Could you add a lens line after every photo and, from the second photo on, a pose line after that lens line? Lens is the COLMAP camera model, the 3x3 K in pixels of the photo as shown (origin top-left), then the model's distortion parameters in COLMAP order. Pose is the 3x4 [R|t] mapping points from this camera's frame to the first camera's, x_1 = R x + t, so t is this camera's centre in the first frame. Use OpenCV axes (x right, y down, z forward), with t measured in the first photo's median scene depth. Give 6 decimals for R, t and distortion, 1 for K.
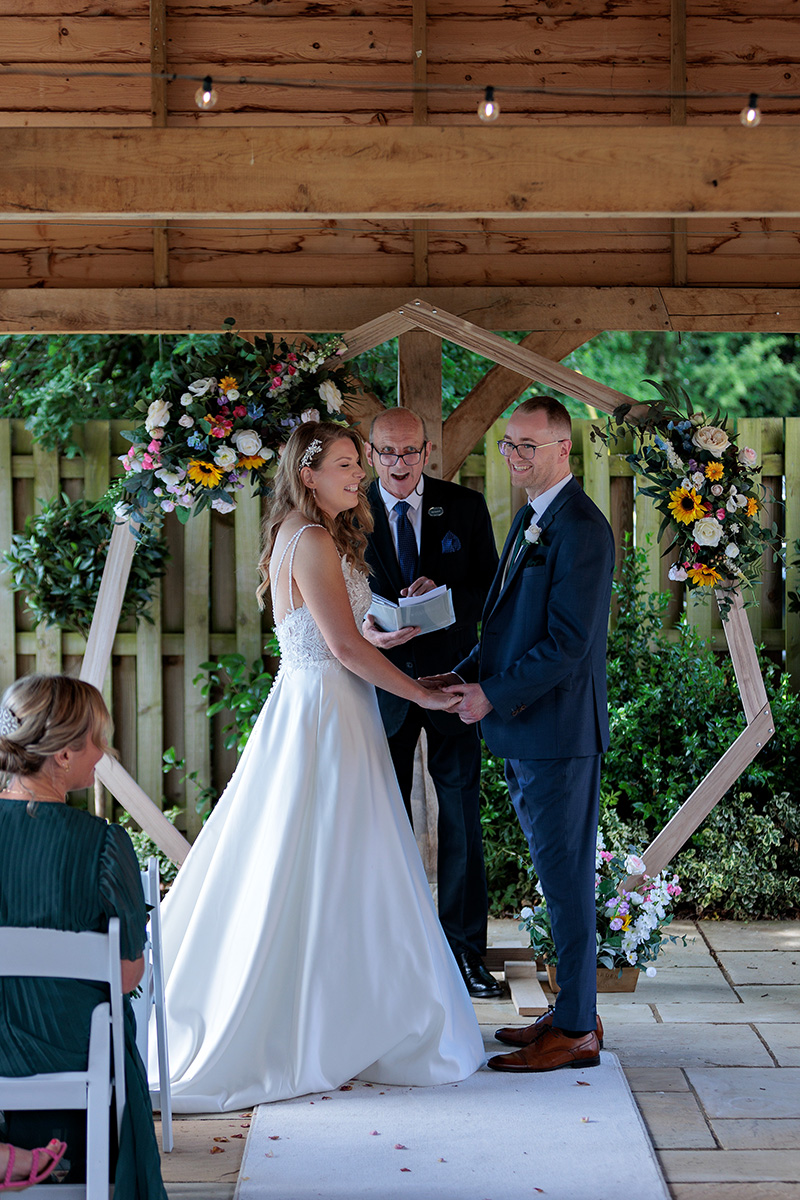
lens RADIAL K [[2425.3, 0, 400.0], [0, 2425.3, 600.0], [0, 0, 1]] dist [0.061929, -0.254747]
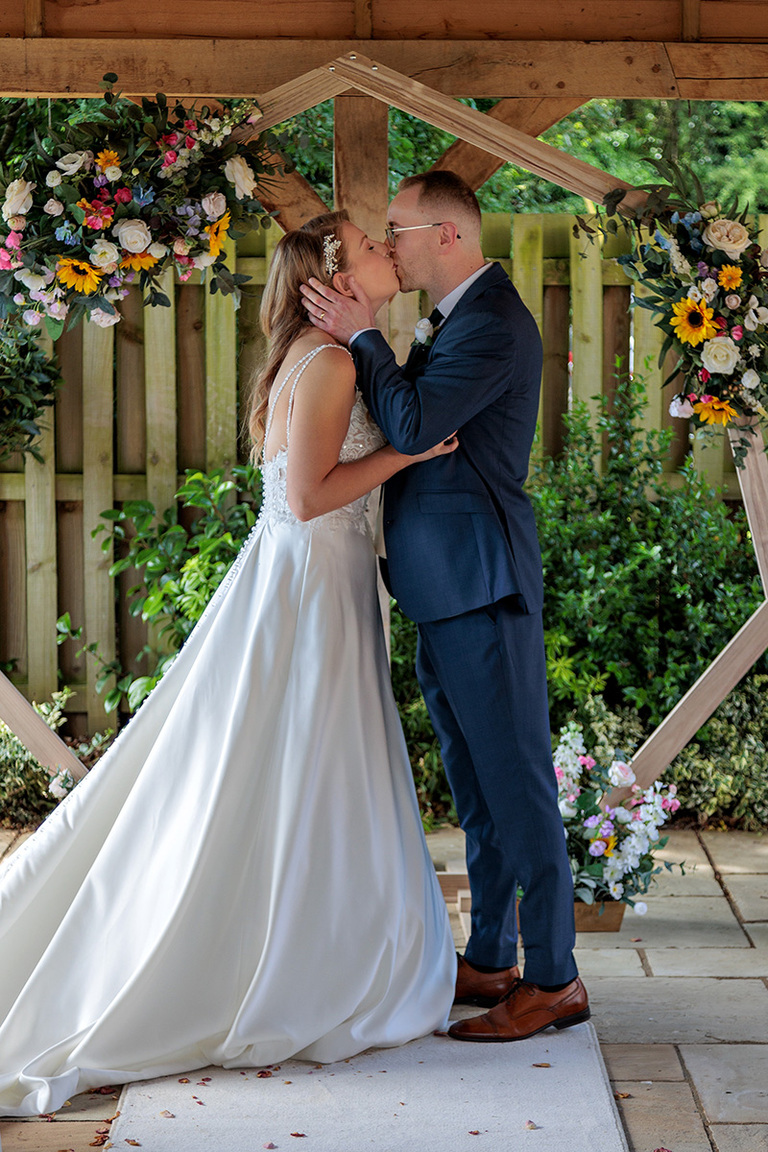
lens RADIAL K [[2109.7, 0, 462.1], [0, 2109.7, 578.3], [0, 0, 1]] dist [0.053657, 0.032850]
pose [[0.999974, 0.006151, 0.003865, 0.039436], [-0.006441, 0.996773, 0.080013, -0.009860], [-0.003360, -0.080035, 0.996786, 0.300795]]
